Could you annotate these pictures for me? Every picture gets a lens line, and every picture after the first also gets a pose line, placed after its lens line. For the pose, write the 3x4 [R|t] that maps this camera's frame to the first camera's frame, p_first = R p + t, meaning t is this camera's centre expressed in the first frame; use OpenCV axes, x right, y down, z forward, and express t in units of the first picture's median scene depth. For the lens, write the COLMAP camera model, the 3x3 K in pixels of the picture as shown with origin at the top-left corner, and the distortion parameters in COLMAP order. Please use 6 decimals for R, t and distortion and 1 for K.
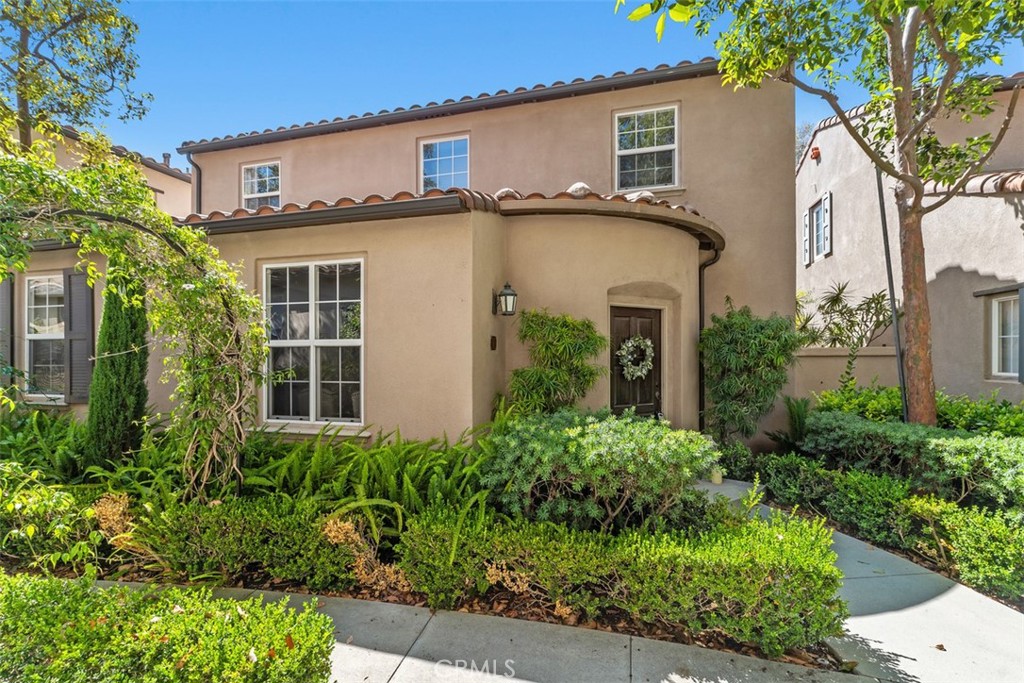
lens RADIAL K [[465.5, 0, 510.7], [0, 465.5, 347.6], [0, 0, 1]] dist [-0.001075, -0.000369]
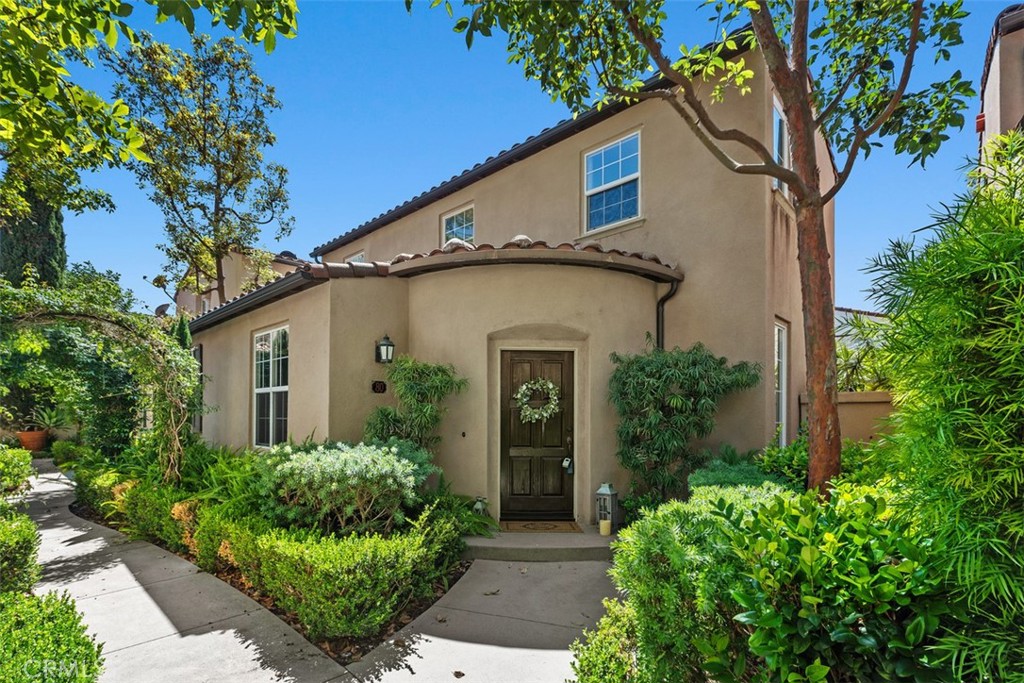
lens RADIAL K [[465.5, 0, 484.3], [0, 465.5, 397.3], [0, 0, 1]] dist [-0.001075, -0.000369]
pose [[0.894206, -0.011603, -0.447505, 0.596290], [0.002072, 0.999761, -0.021780, 0.034594], [0.447651, 0.018549, 0.894016, 0.058143]]
